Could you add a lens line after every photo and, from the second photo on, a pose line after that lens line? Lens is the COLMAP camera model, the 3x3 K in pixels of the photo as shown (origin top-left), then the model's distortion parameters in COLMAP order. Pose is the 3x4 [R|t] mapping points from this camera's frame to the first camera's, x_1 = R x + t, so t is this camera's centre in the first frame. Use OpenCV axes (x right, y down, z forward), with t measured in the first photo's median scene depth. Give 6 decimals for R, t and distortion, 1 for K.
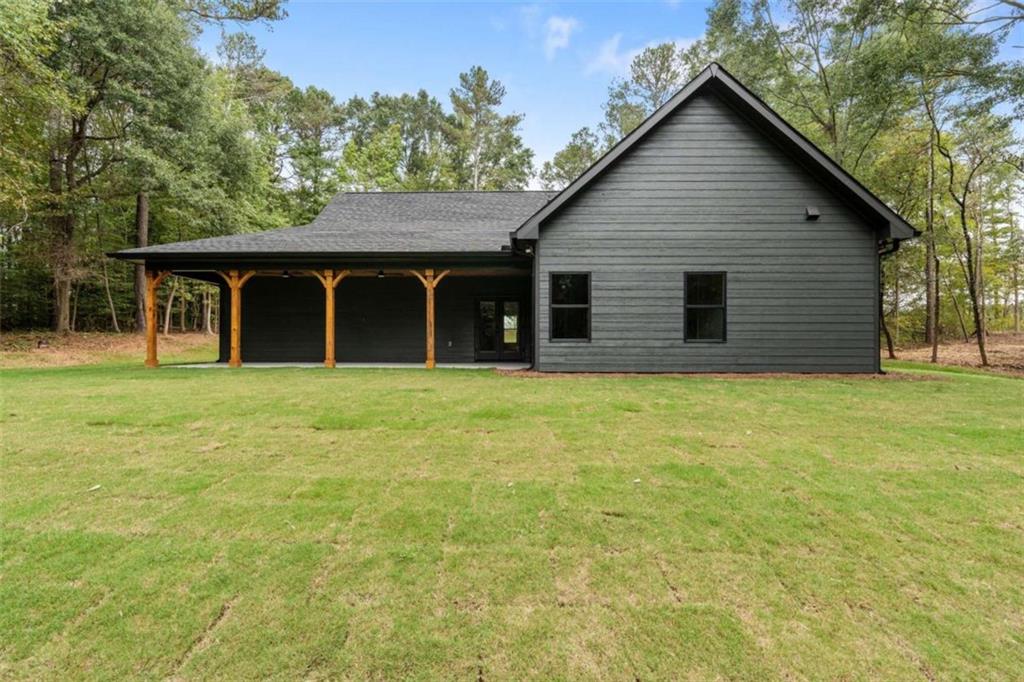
lens RADIAL K [[455.4, 0, 511.1], [0, 455.4, 335.6], [0, 0, 1]] dist [-0.003877, -0.000350]
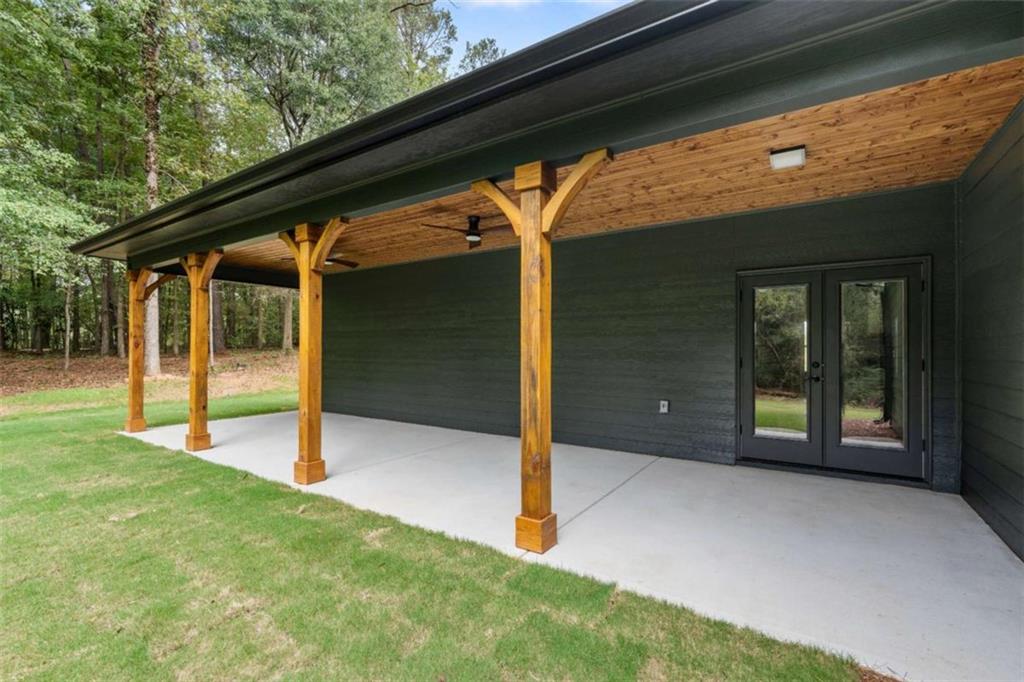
lens RADIAL K [[455.4, 0, 507.1], [0, 455.4, 340.7], [0, 0, 1]] dist [-0.003877, -0.000350]
pose [[0.830261, -0.001154, -0.557373, -0.036049], [-0.006289, 0.999915, -0.011440, -0.035272], [0.557339, 0.013003, 0.830183, 0.691700]]
